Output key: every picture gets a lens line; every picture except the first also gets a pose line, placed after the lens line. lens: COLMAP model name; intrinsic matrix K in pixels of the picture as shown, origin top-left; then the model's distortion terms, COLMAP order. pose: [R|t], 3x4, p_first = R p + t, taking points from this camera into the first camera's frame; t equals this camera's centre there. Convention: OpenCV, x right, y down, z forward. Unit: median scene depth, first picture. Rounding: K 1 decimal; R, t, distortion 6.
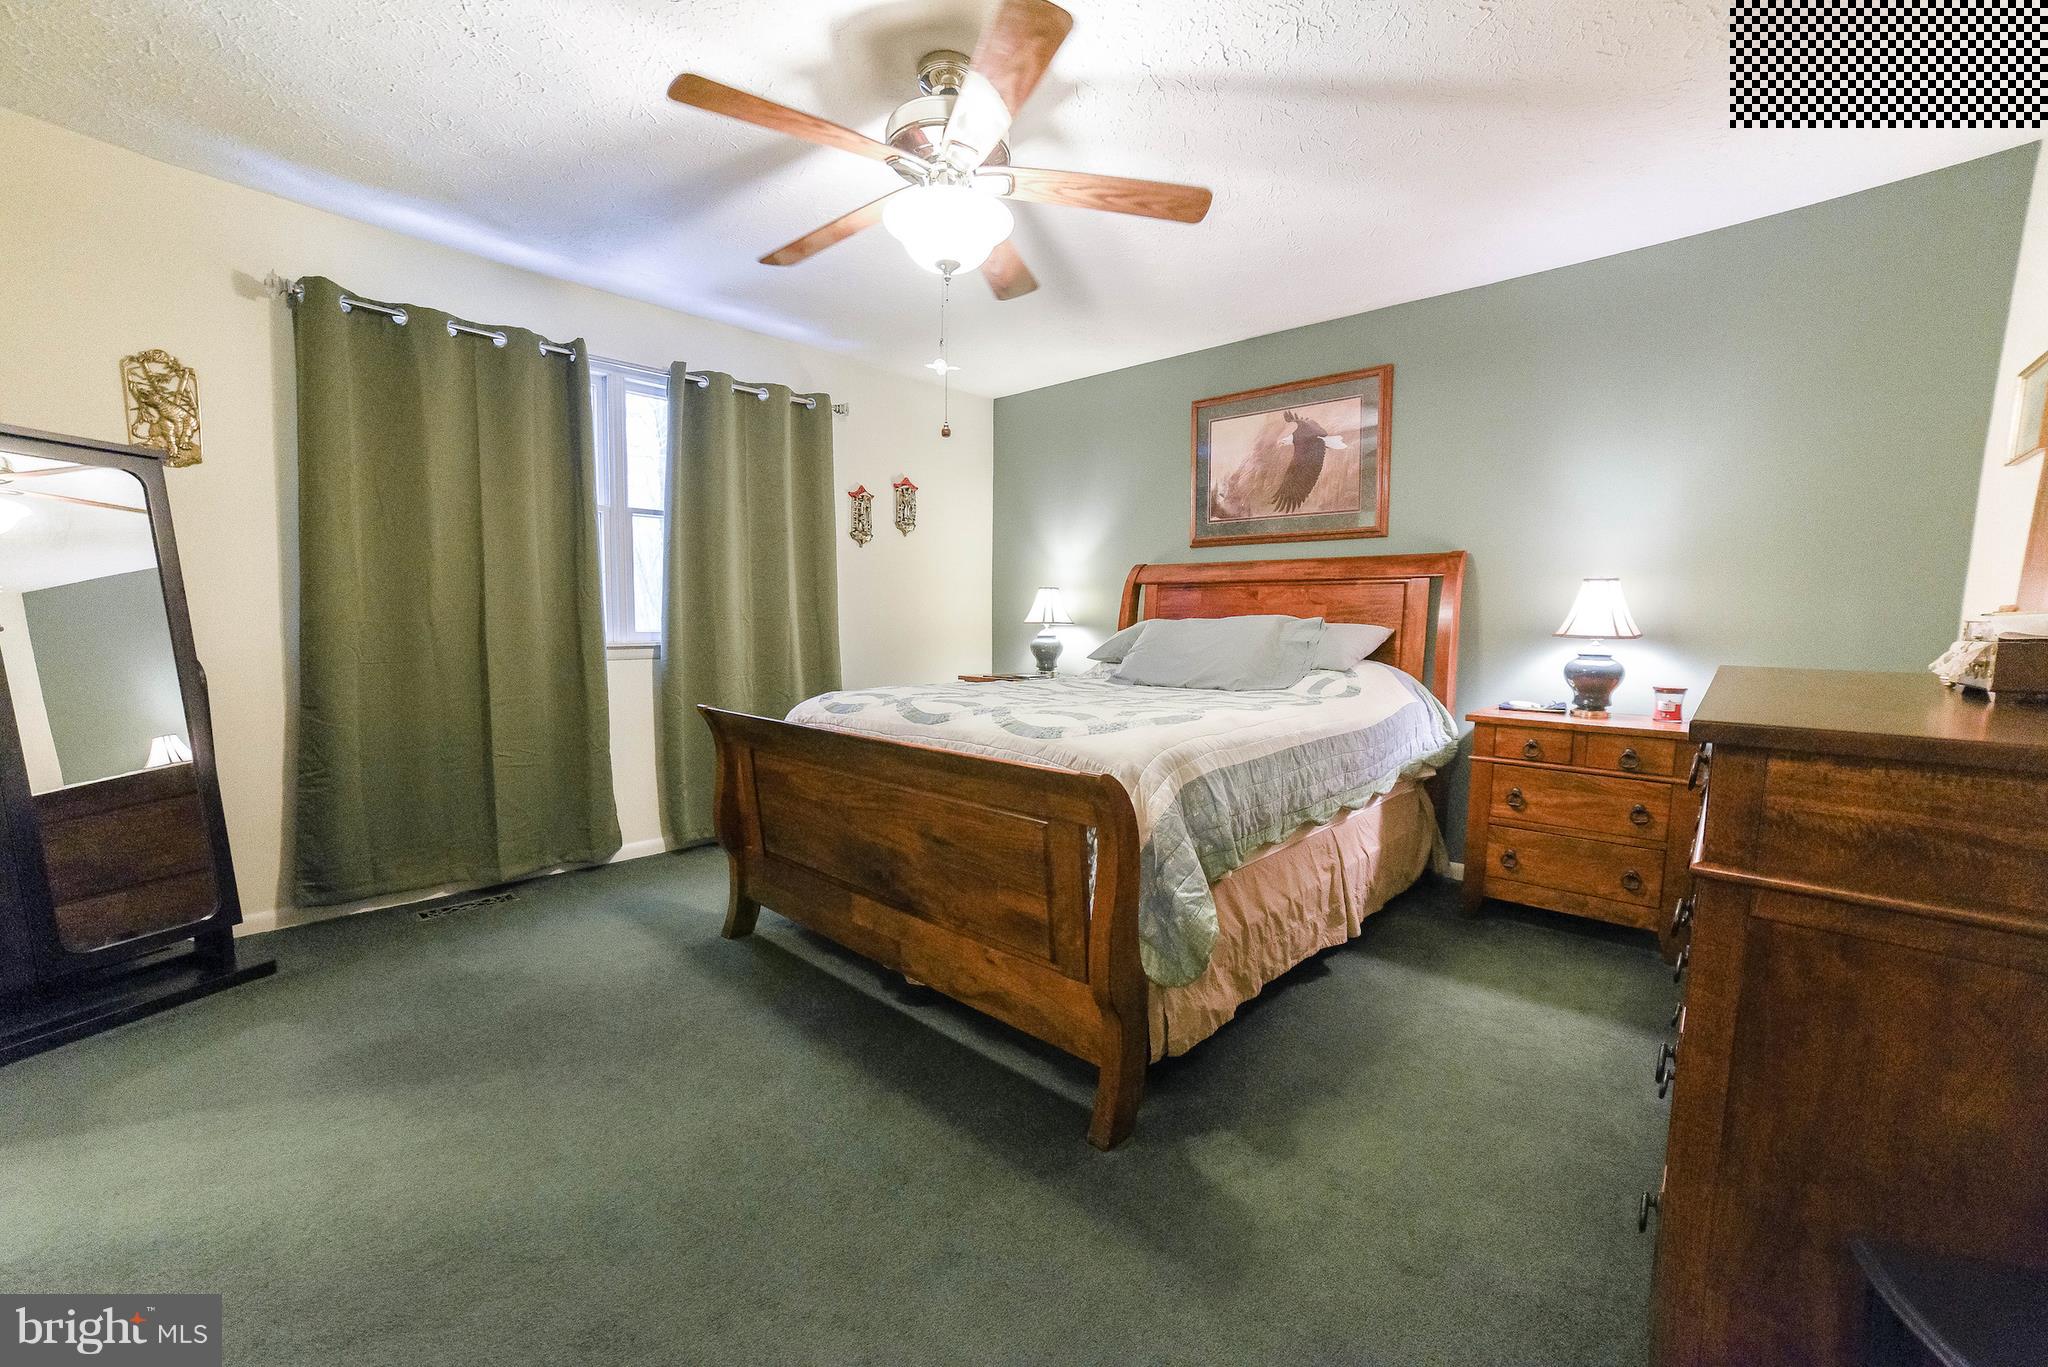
lens RADIAL K [[830.2, 0, 1035.1], [0, 830.2, 703.0], [0, 0, 1]] dist [-0.078055, 0.036042]
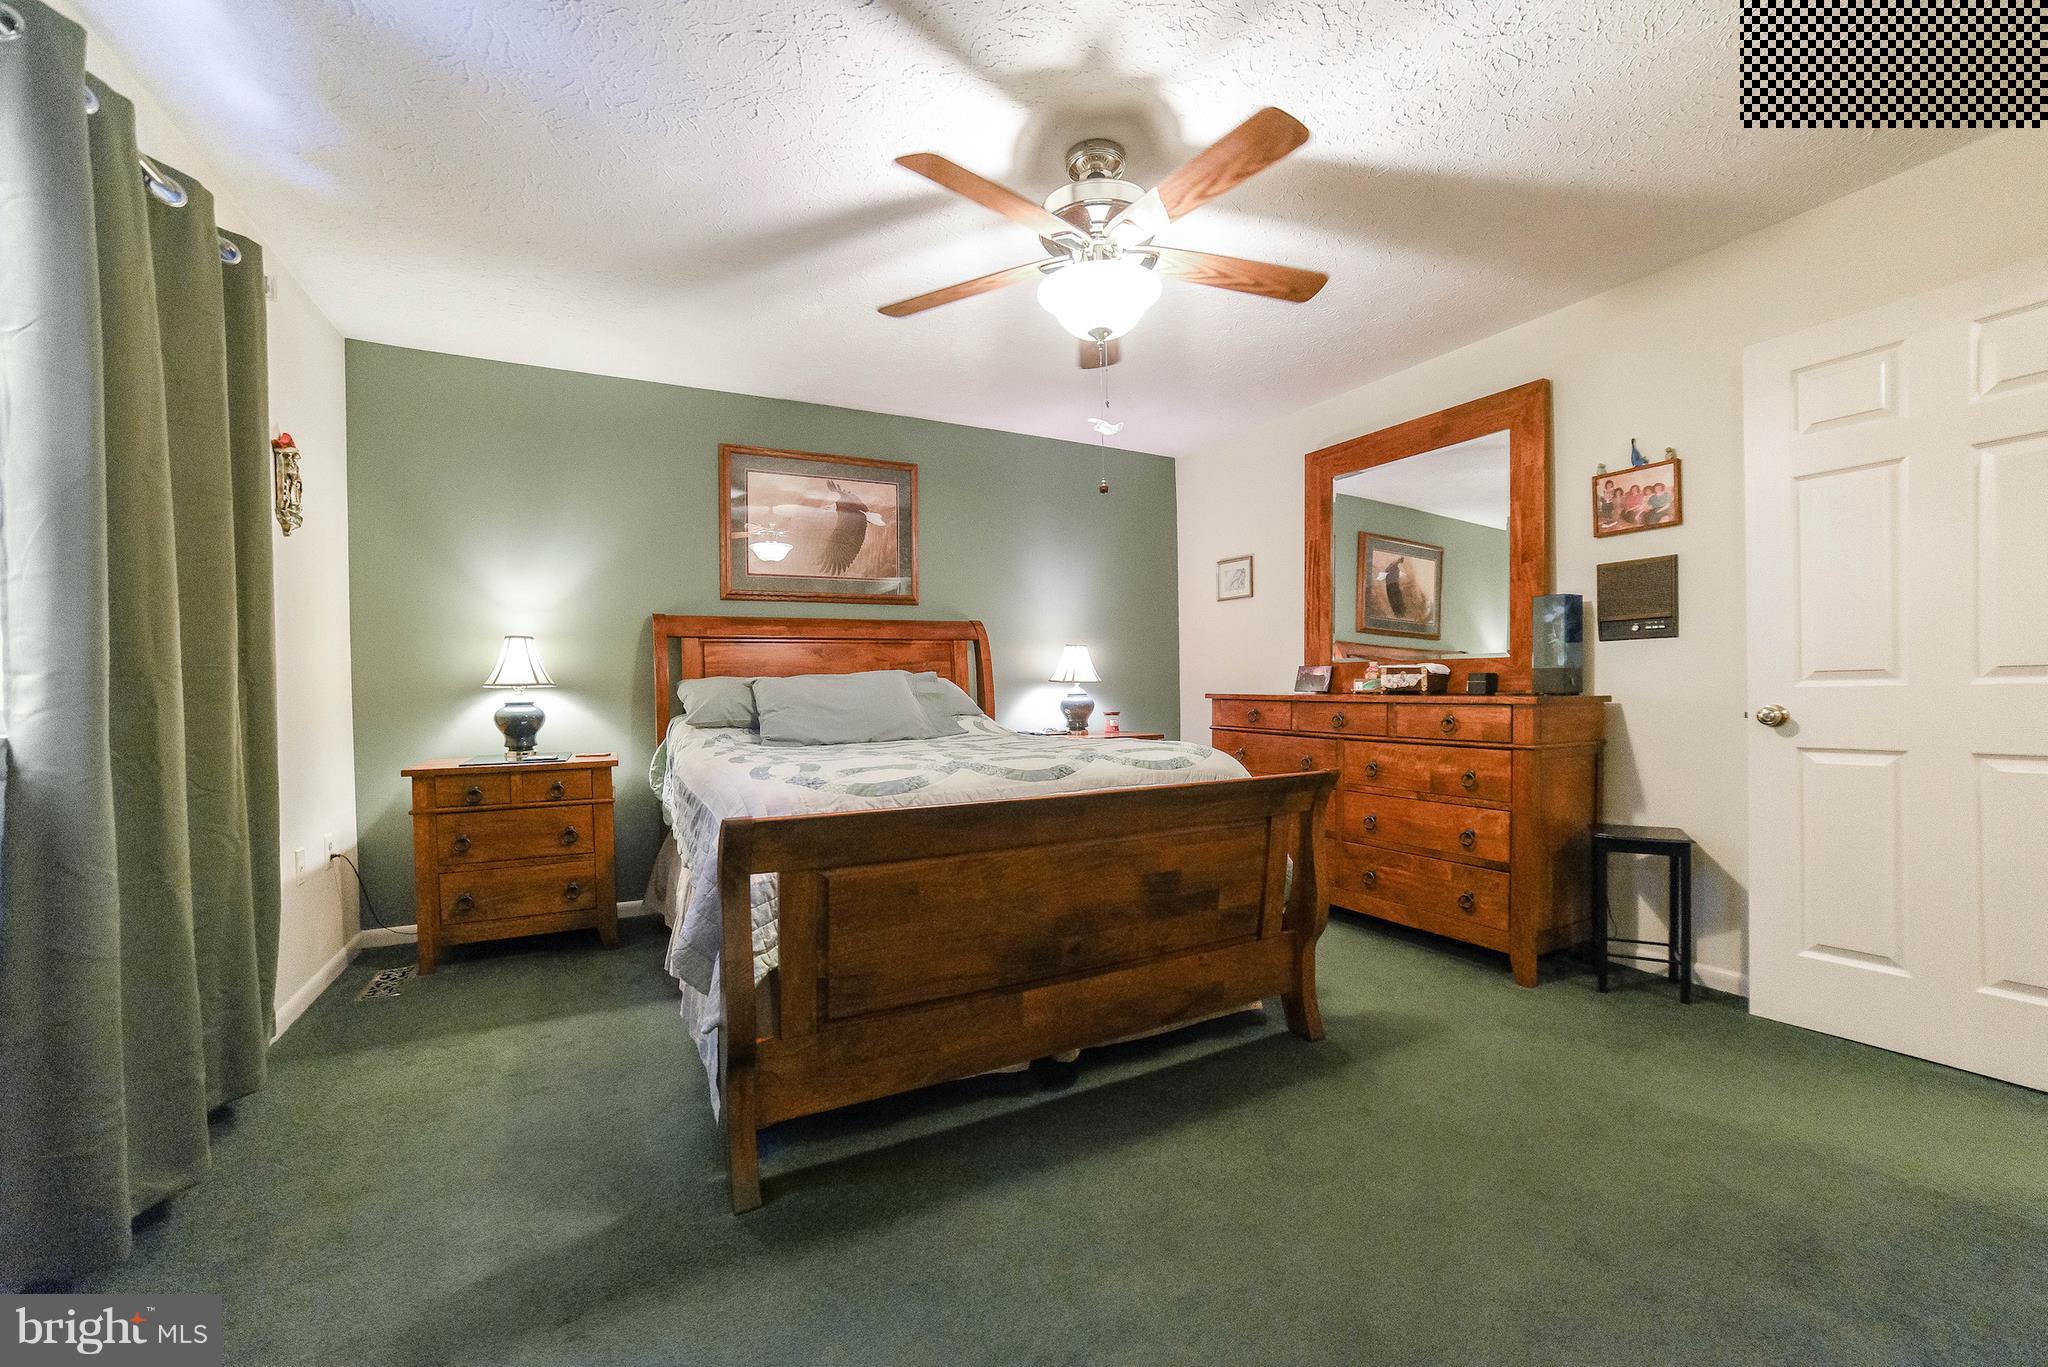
lens RADIAL K [[830.2, 0, 1035.1], [0, 830.2, 703.0], [0, 0, 1]] dist [-0.078055, 0.036042]
pose [[0.346222, -0.038804, 0.937350, -0.641898], [0.094420, 0.995512, 0.006337, -0.049088], [-0.933389, 0.086311, 0.348332, 0.412816]]
